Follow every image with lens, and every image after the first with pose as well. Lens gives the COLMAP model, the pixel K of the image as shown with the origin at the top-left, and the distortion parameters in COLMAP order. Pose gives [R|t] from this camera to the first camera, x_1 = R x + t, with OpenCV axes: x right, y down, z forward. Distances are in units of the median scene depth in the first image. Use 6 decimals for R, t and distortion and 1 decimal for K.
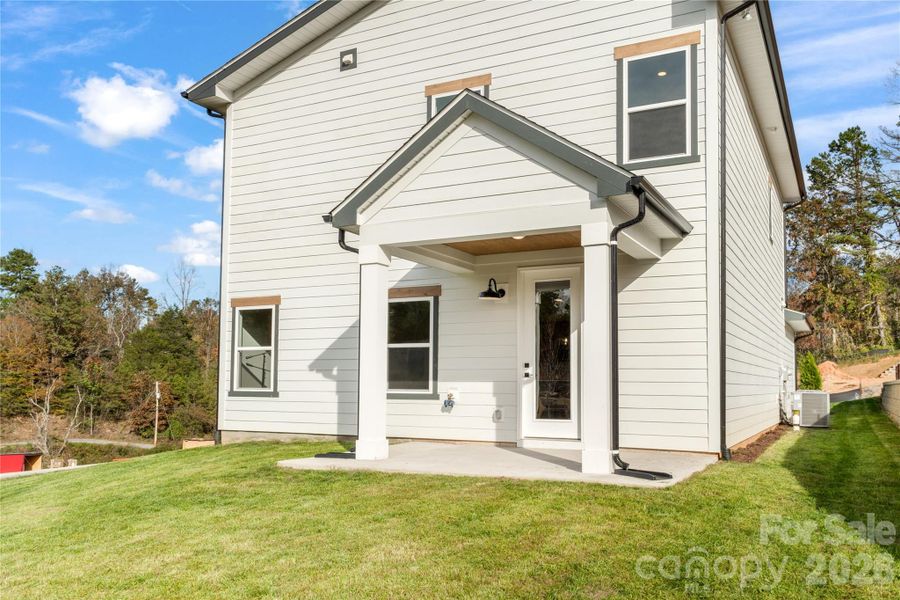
lens RADIAL K [[768.1, 0, 449.4], [0, 768.1, 334.5], [0, 0, 1]] dist [-0.061589, -0.000019]
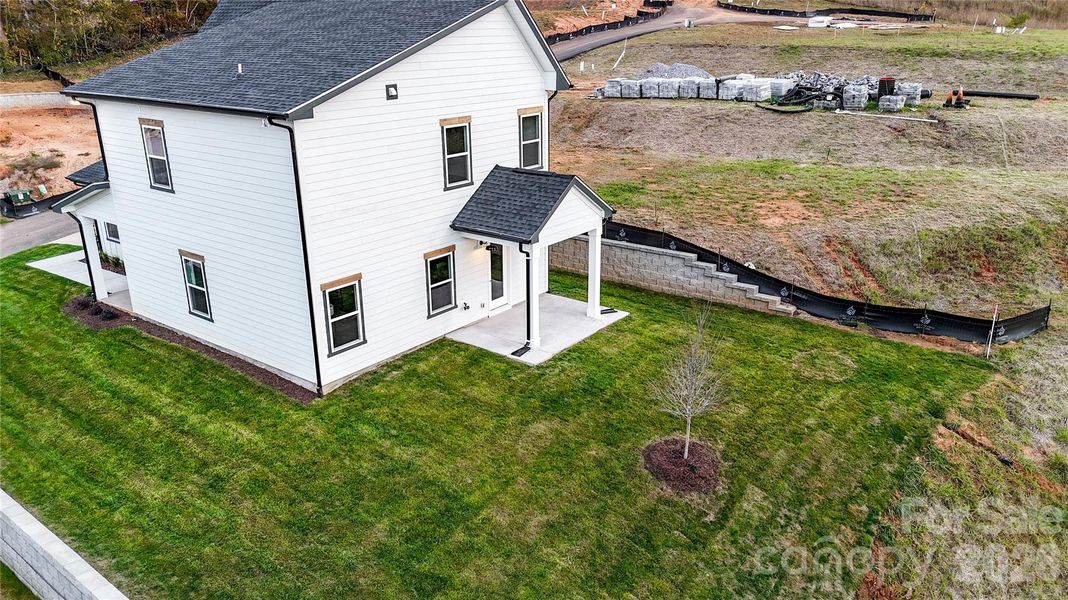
lens RADIAL K [[780.9, 0, 534.0], [0, 780.9, 300.0], [0, 0, 1]] dist [-0.139297, -0.000060]
pose [[0.165803, -0.328305, 0.929906, -1.477887], [-0.068137, 0.936890, 0.342920, -0.501933], [-0.983802, -0.120218, 0.132969, 0.532054]]
